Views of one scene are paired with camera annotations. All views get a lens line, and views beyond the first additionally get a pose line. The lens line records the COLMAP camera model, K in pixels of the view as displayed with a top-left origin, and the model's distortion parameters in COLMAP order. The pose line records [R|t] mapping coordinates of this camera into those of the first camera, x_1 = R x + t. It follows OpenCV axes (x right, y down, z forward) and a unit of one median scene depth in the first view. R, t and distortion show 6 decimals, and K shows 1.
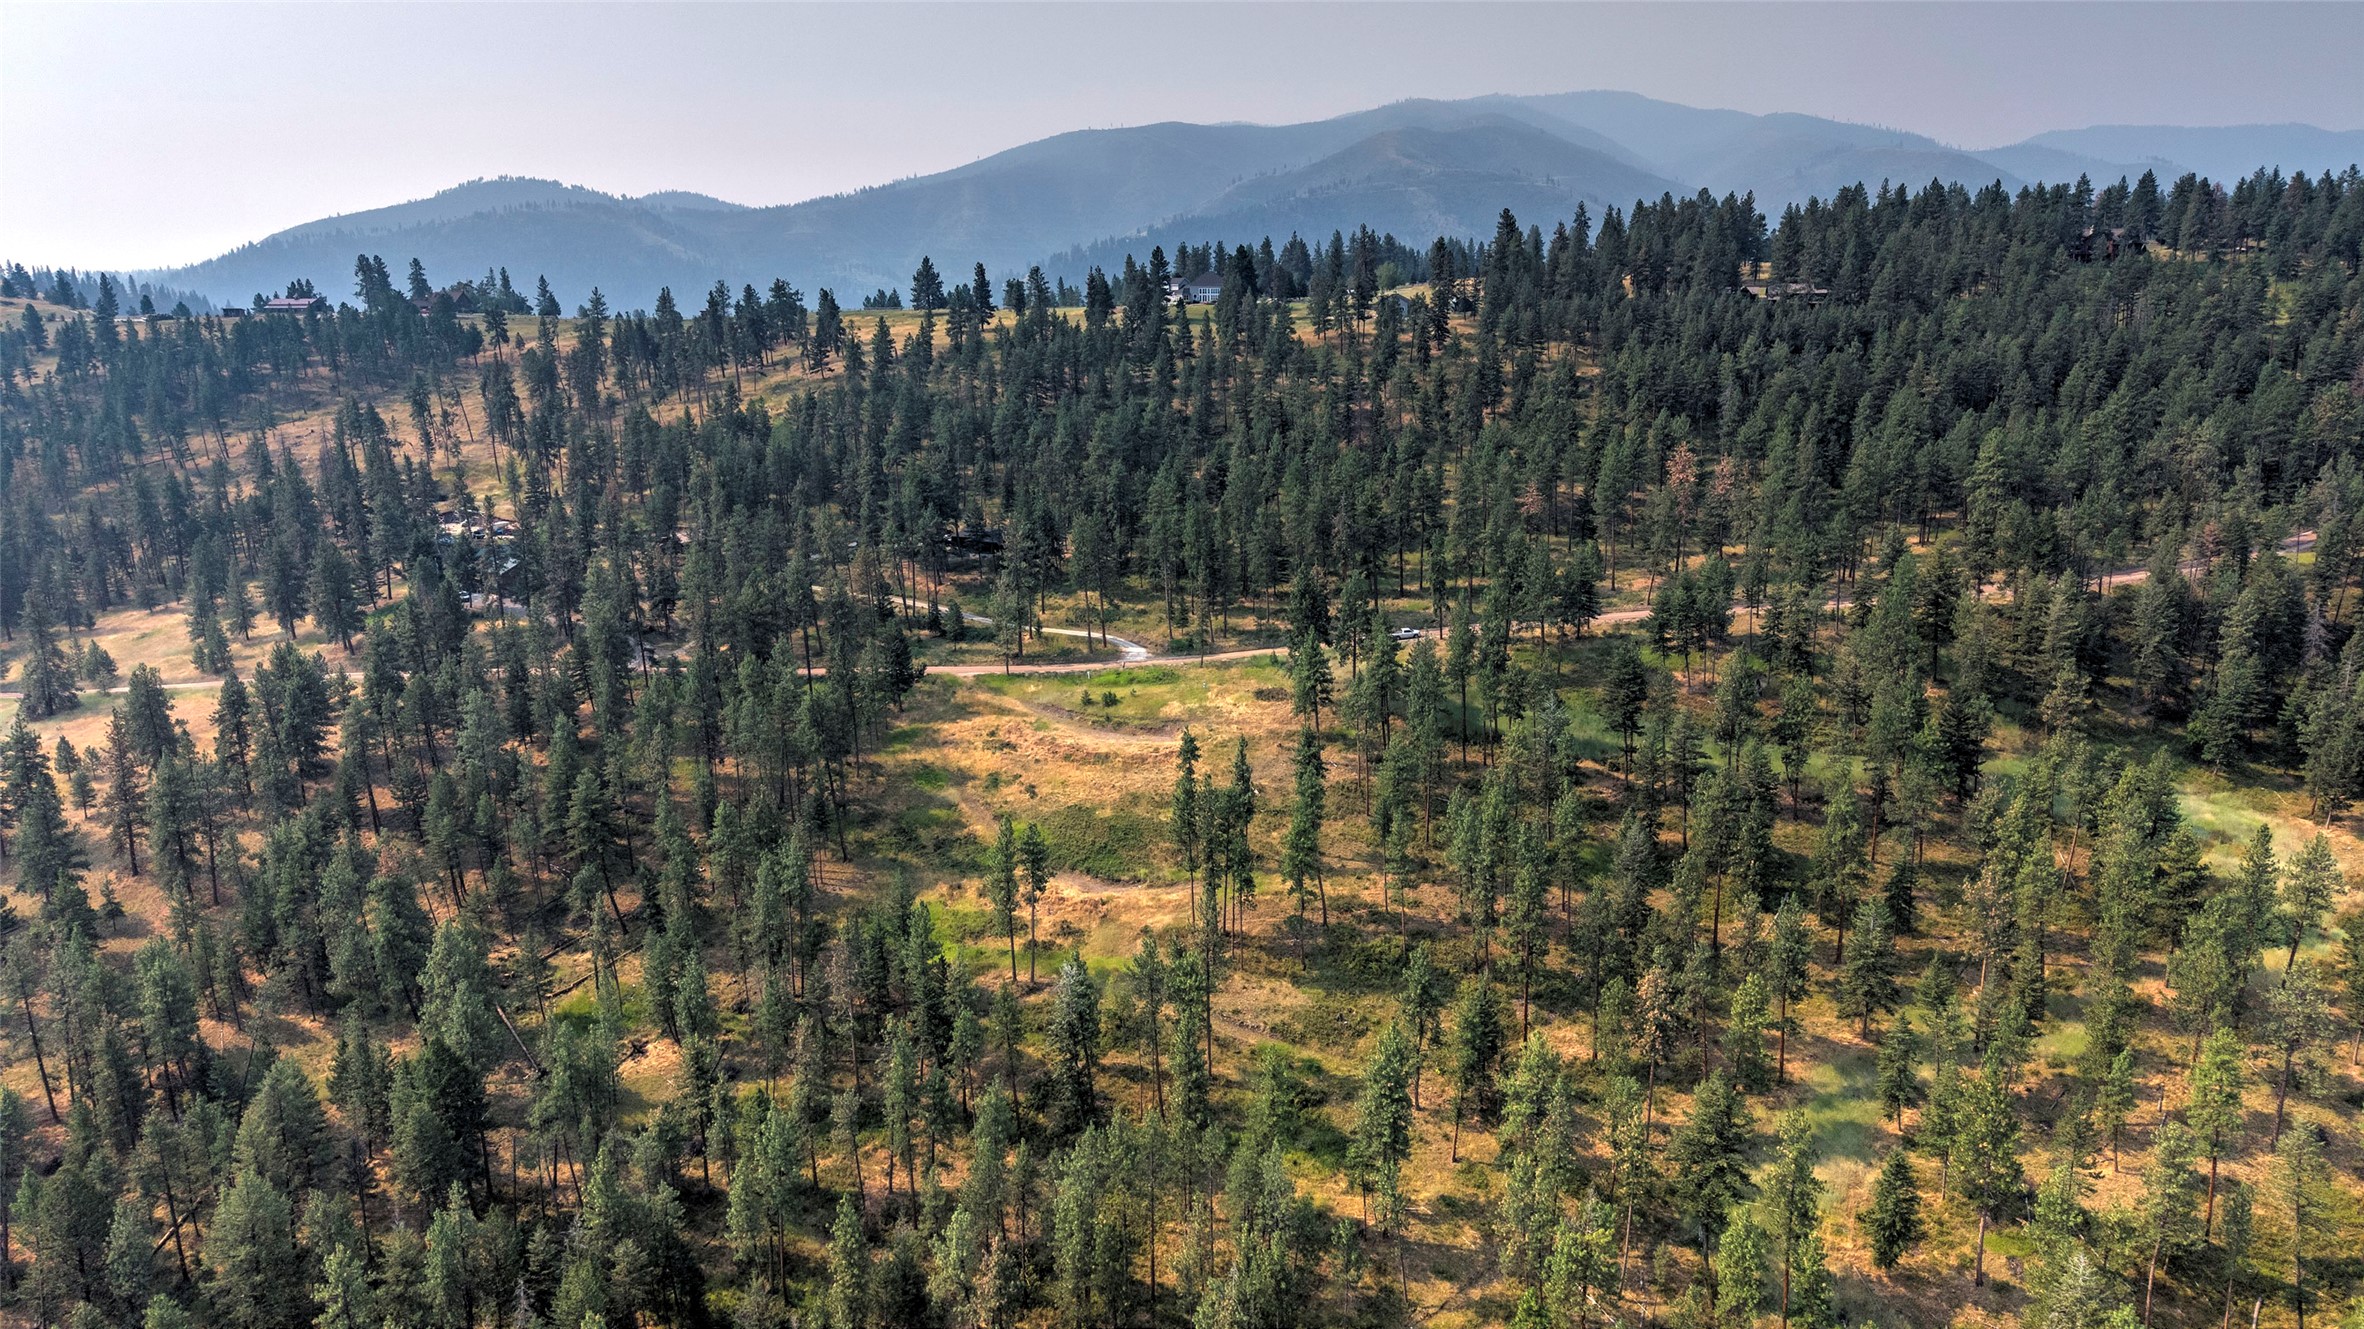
lens RADIAL K [[1575.5, 0, 1186.6], [0, 1575.5, 672.2], [0, 0, 1]] dist [0.027788, -0.032746]
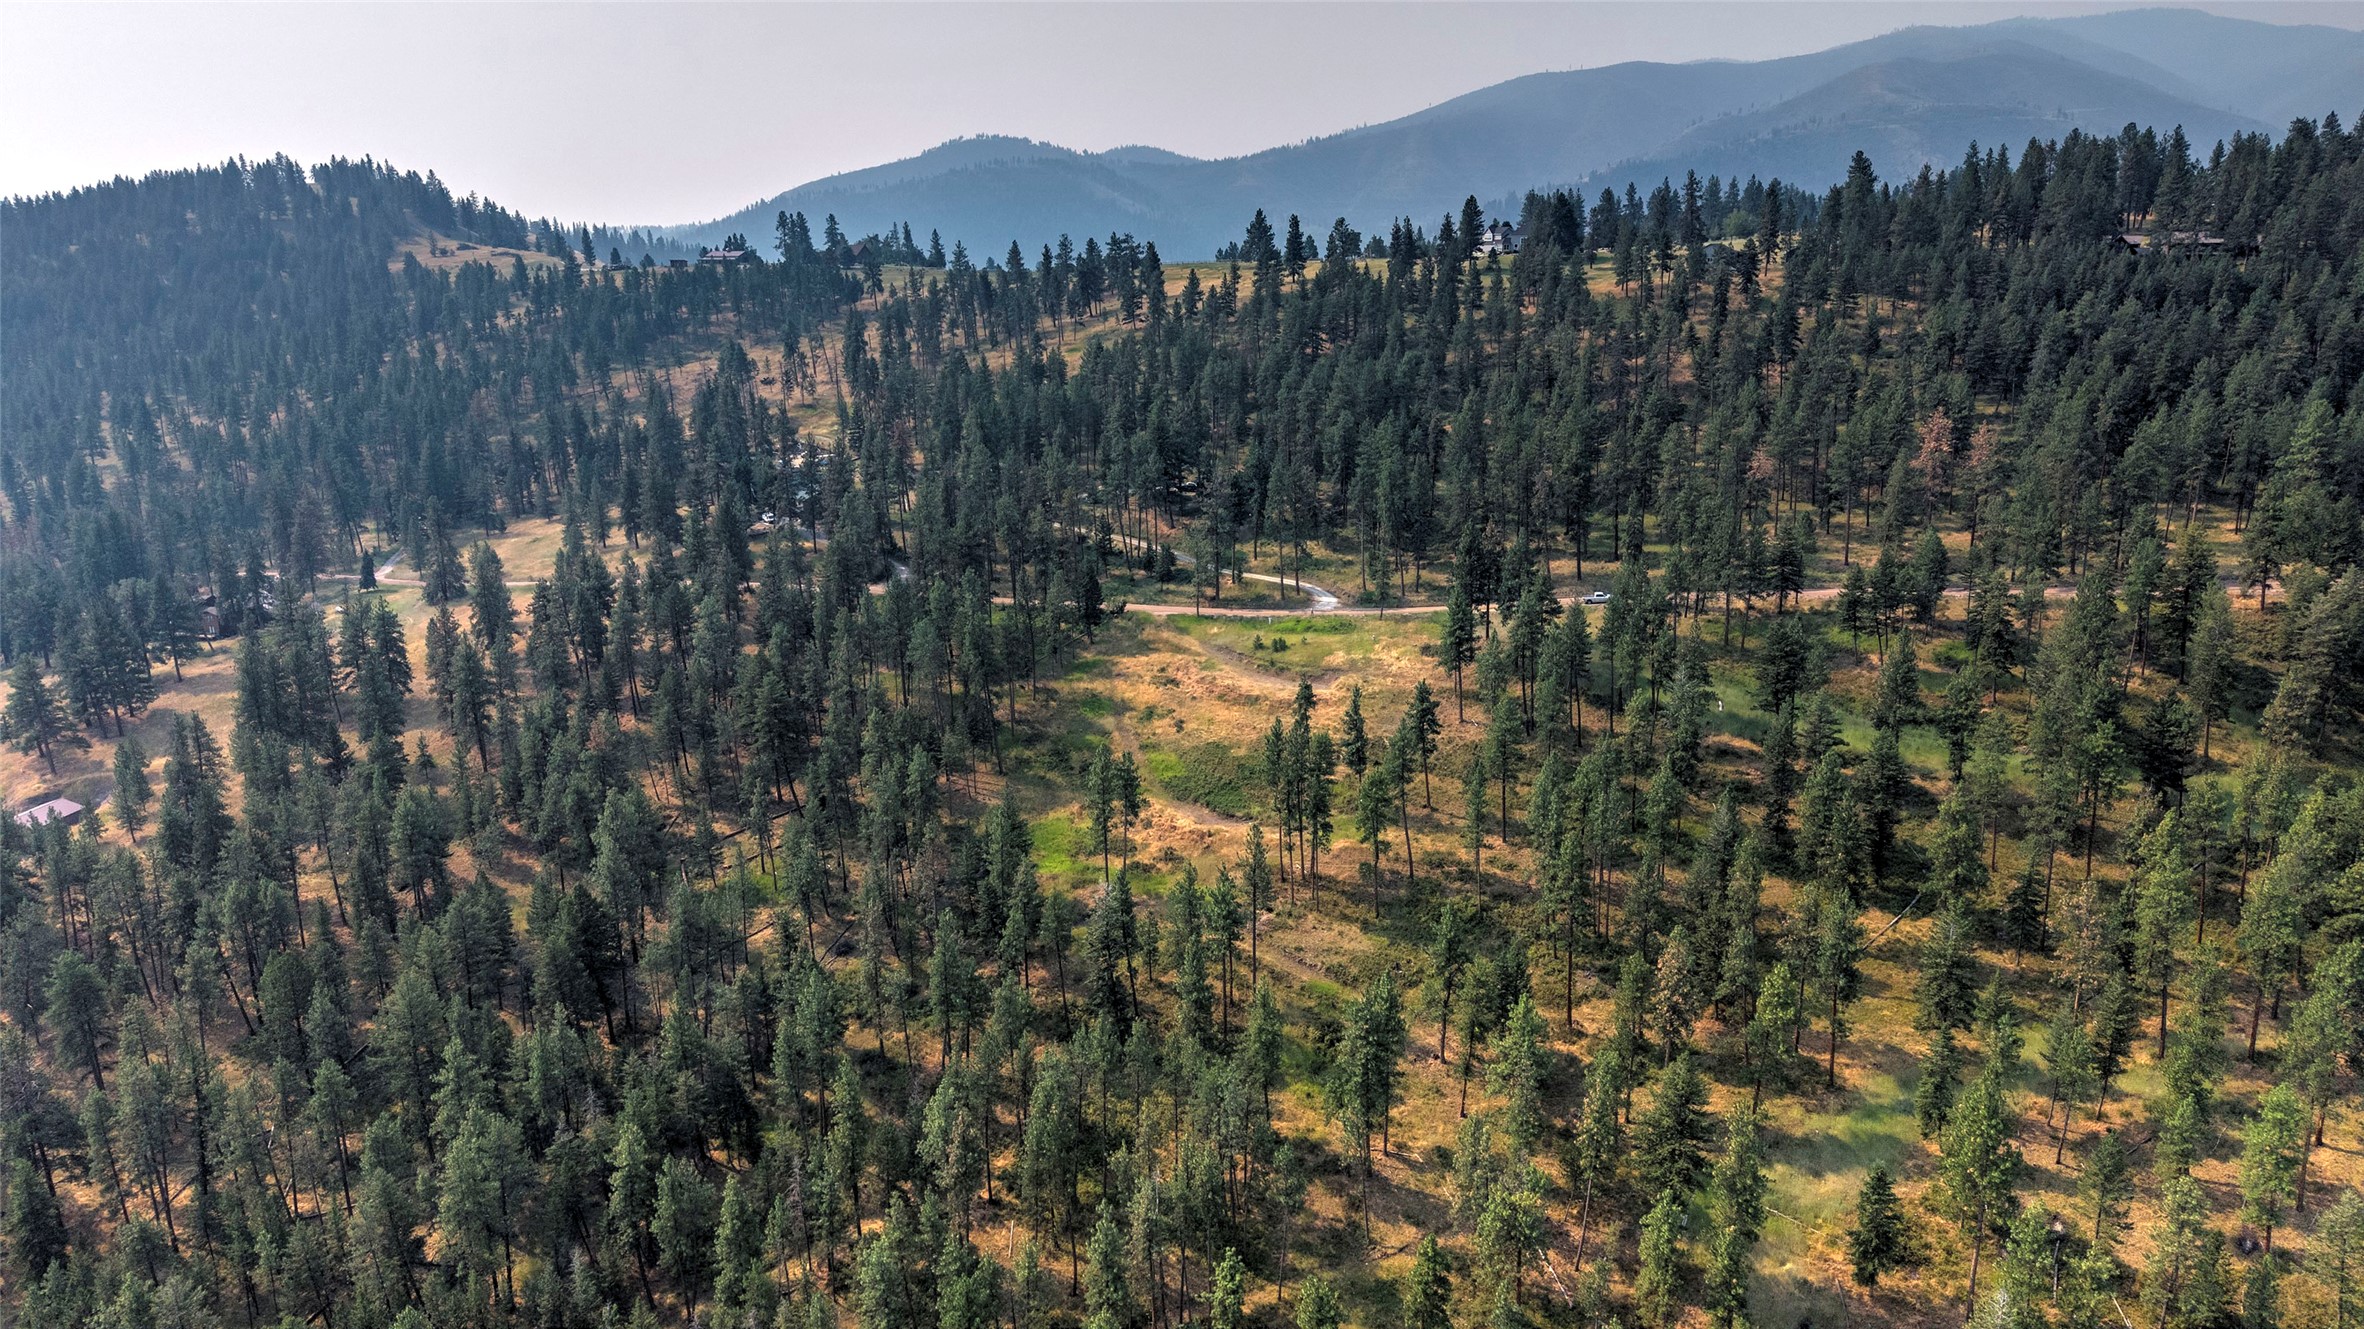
lens RADIAL K [[1575.5, 0, 1185.9], [0, 1575.5, 676.6], [0, 0, 1]] dist [0.027788, -0.032746]
pose [[0.961416, 0.070644, -0.265874, 0.169767], [-0.062038, 0.997246, 0.040640, -0.000050], [0.268013, -0.022577, 0.963151, -0.007559]]
